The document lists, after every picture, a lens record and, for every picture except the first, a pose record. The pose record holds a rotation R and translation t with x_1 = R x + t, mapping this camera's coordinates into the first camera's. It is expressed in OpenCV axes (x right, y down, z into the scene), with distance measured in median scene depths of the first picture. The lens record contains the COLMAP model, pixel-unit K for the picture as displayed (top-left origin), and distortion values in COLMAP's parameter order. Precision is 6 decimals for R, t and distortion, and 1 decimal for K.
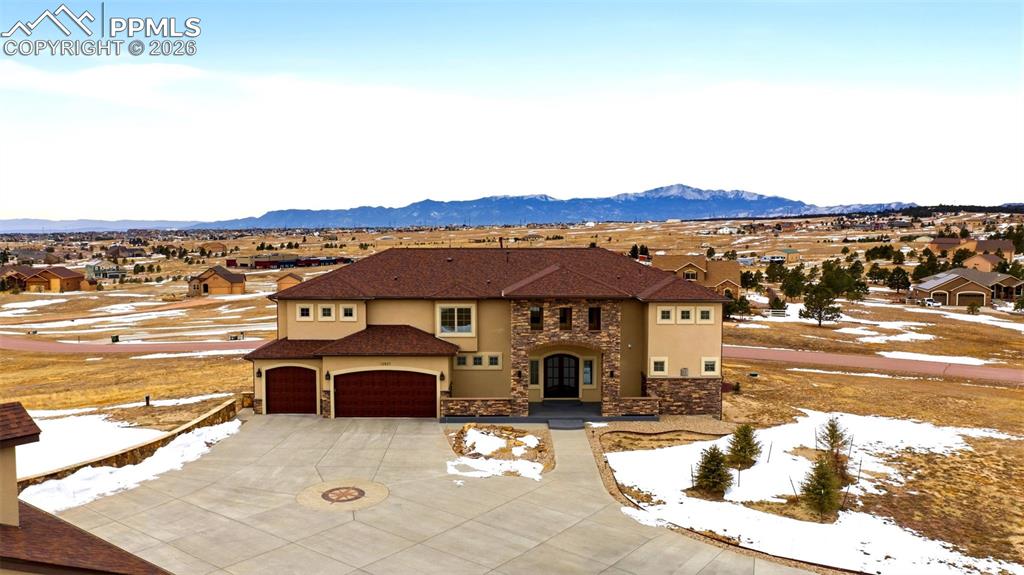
lens RADIAL K [[818.6, 0, 510.6], [0, 818.6, 285.8], [0, 0, 1]] dist [-0.008184, -0.003957]
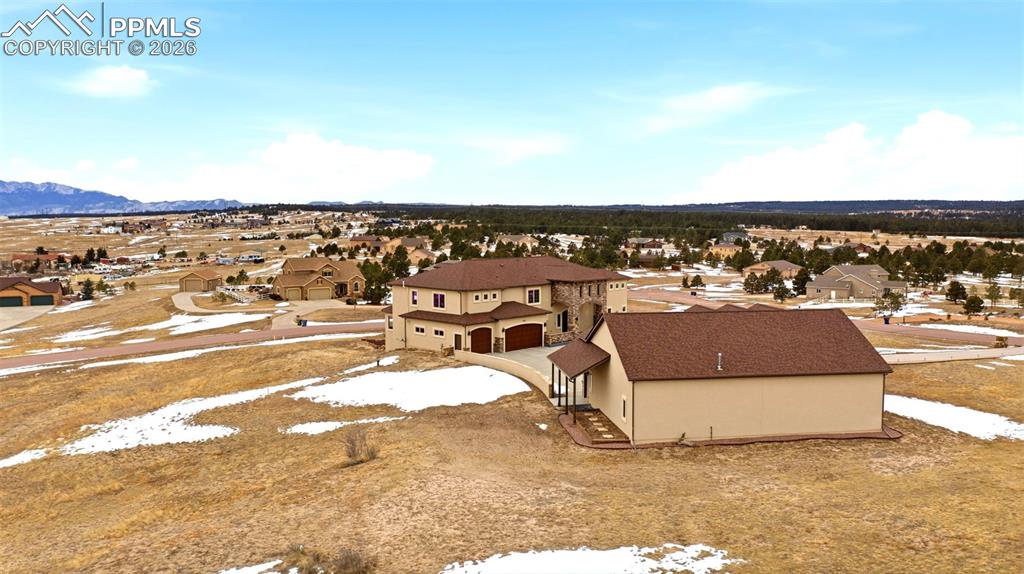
lens RADIAL K [[818.6, 0, 513.2], [0, 818.6, 287.3], [0, 0, 1]] dist [-0.008184, -0.003957]
pose [[0.706773, -0.060201, 0.704875, -1.459411], [0.055473, 0.998021, 0.029615, -0.038847], [-0.705262, 0.018170, 0.708713, -0.327323]]
